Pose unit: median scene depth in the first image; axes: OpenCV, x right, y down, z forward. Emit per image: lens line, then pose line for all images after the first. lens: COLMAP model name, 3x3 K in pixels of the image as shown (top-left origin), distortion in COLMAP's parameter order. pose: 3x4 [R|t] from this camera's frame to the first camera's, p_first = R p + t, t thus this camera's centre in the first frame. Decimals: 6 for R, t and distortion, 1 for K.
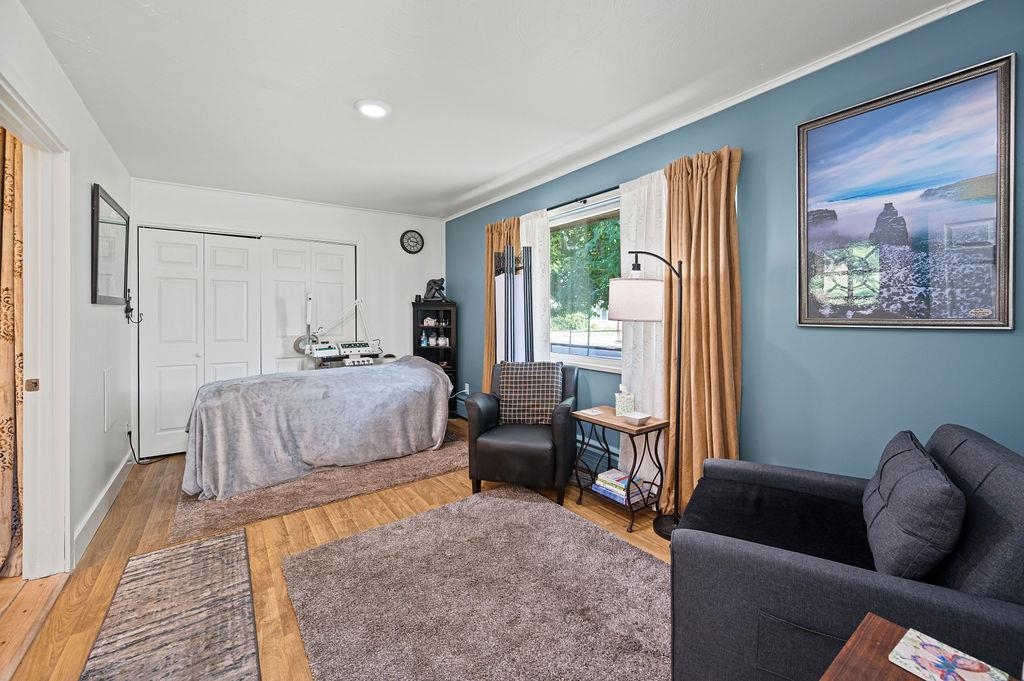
lens RADIAL K [[419.1, 0, 536.8], [0, 419.1, 315.7], [0, 0, 1]] dist [0.003533, 0.000459]
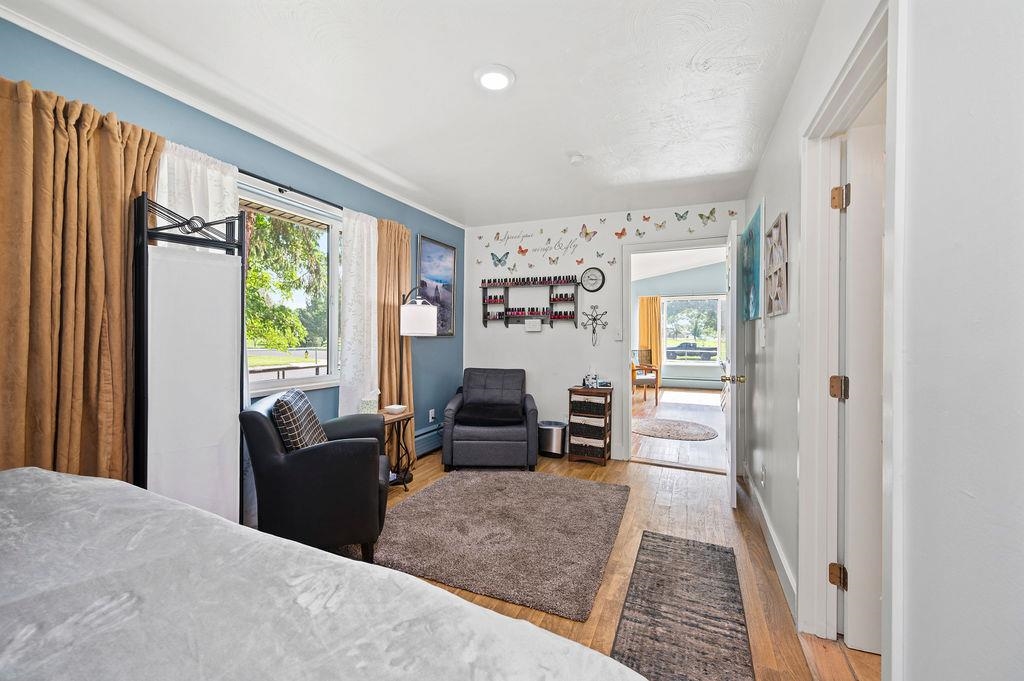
lens RADIAL K [[419.1, 0, 513.9], [0, 419.1, 334.1], [0, 0, 1]] dist [0.003533, 0.000459]
pose [[-0.496866, -0.005371, 0.867811, -1.384316], [-0.008317, 0.999964, 0.001427, 0.006479], [-0.867788, -0.006509, -0.496893, 1.693612]]
